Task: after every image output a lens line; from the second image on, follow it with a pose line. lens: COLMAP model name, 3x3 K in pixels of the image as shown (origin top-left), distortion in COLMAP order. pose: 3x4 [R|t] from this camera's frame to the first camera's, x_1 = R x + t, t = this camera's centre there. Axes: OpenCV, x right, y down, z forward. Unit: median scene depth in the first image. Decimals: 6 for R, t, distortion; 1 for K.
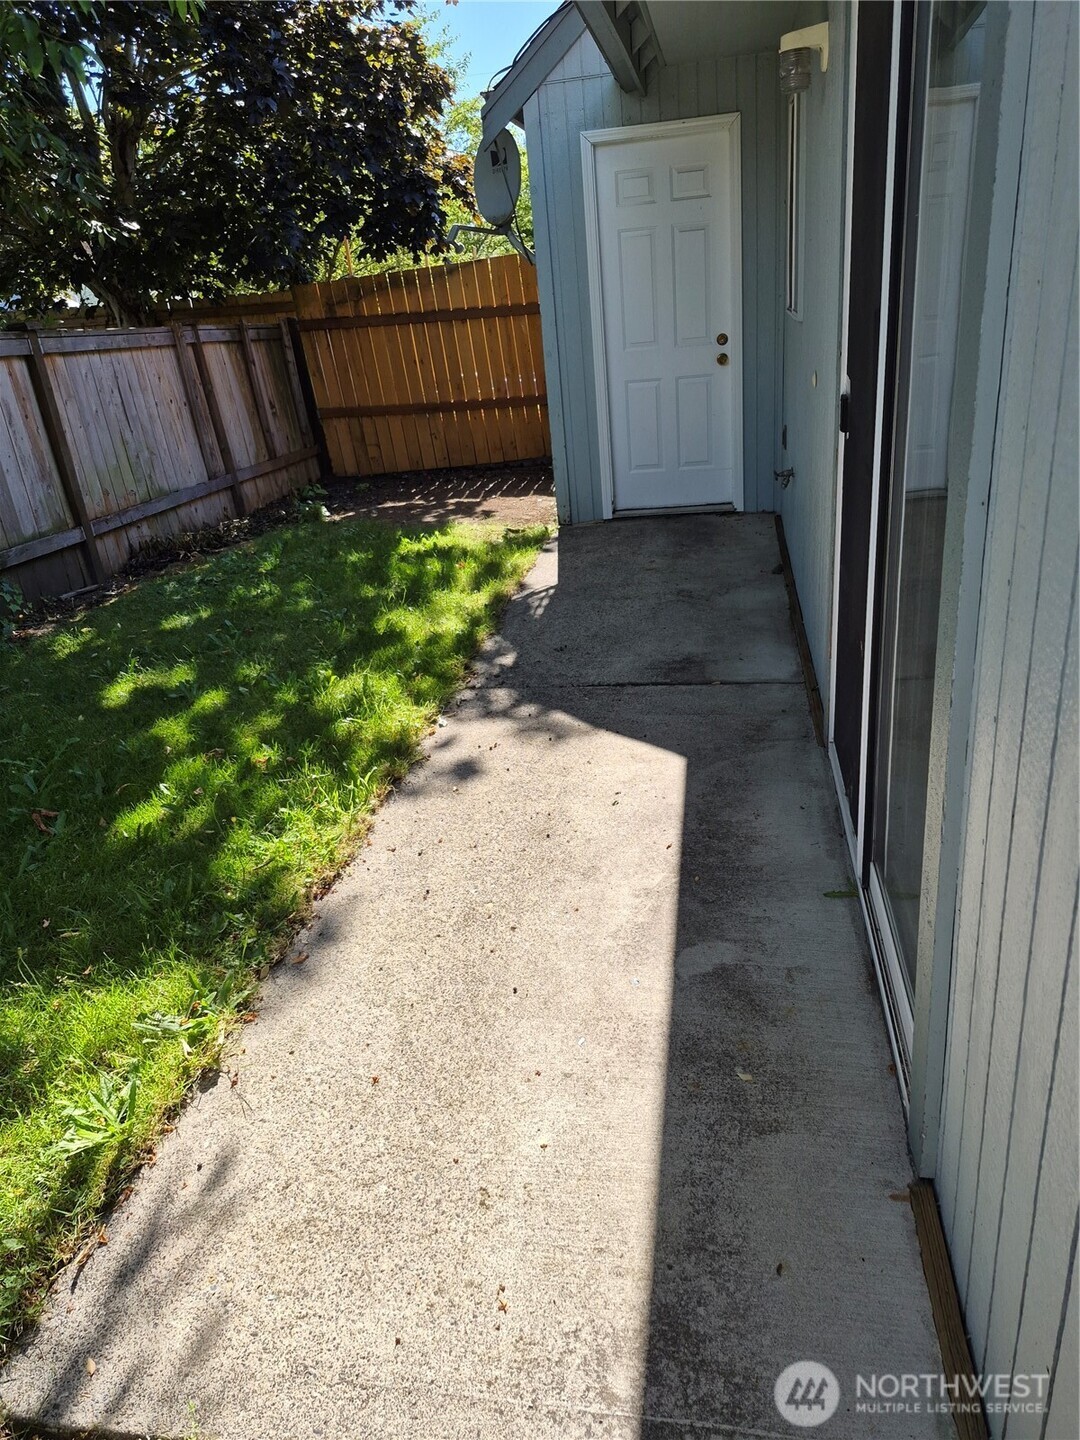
lens RADIAL K [[967.9, 0, 540.0], [0, 967.9, 720.0], [0, 0, 1]] dist [0.000544, 0.000016]
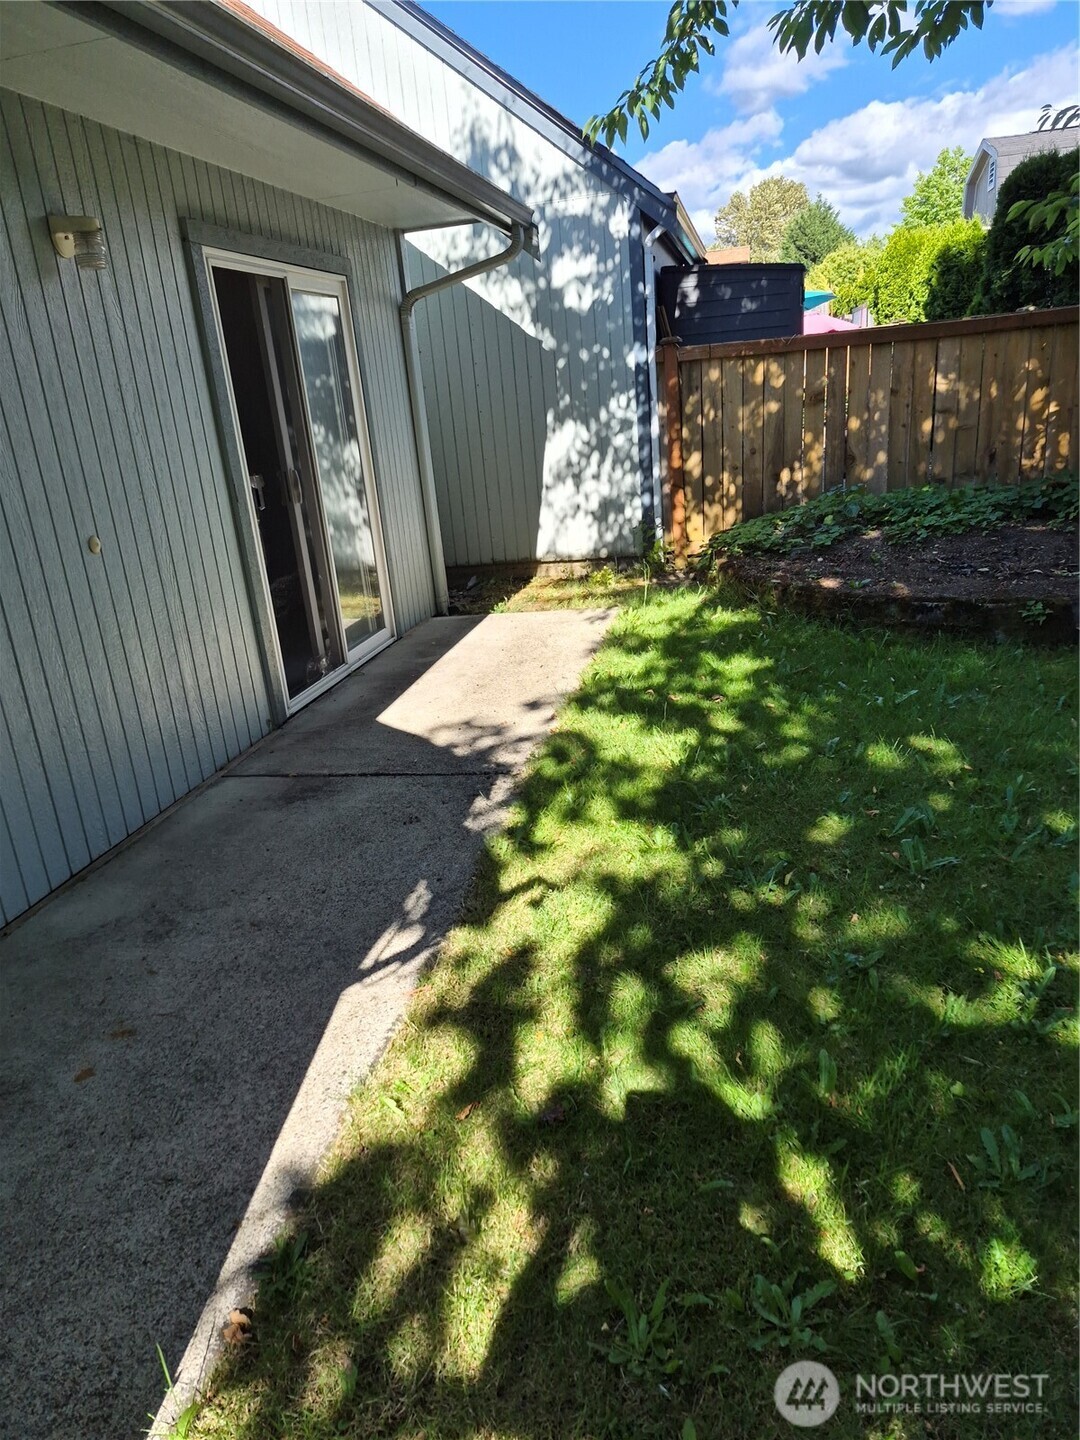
lens RADIAL K [[967.7, 0, 540.0], [0, 967.7, 720.0], [0, 0, 1]] dist [-0.137755, -0.000056]
pose [[-0.982903, 0.161294, 0.088804, -0.171486], [0.180009, 0.740380, 0.647637, -0.659011], [0.038712, 0.652550, -0.756756, 1.635013]]
